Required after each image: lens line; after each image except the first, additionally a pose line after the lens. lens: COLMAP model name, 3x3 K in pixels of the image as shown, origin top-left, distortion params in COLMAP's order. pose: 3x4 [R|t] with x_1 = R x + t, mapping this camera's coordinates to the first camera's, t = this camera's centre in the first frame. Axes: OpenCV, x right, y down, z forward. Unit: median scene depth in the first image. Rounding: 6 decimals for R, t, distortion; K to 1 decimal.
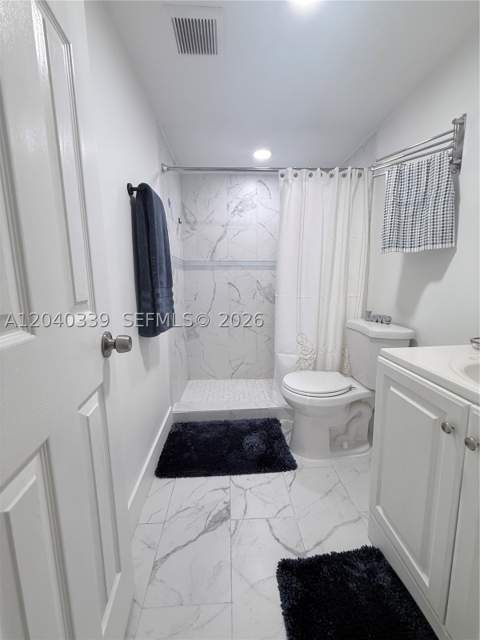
lens RADIAL K [[255.9, 0, 240.0], [0, 255.9, 320.0], [0, 0, 1]] dist [-0.001337, 0.000014]
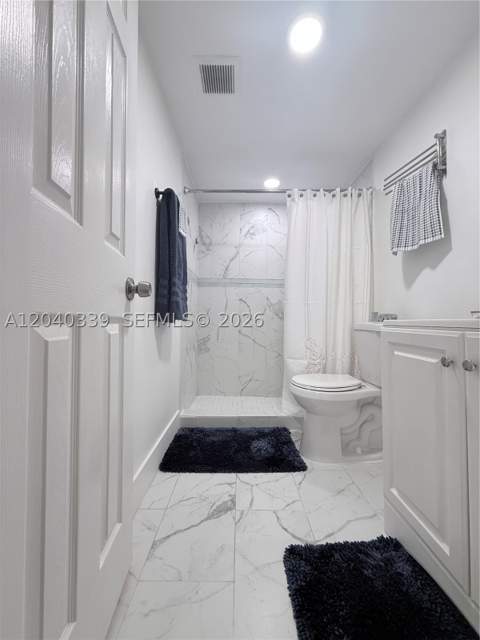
lens RADIAL K [[255.9, 0, 240.0], [0, 255.9, 320.0], [0, 0, 1]] dist [-0.001337, 0.000014]
pose [[0.998849, 0.015244, -0.045485, 0.009219], [-0.022459, 0.986437, -0.162597, 0.184444], [0.042389, 0.163431, 0.985644, -0.033983]]
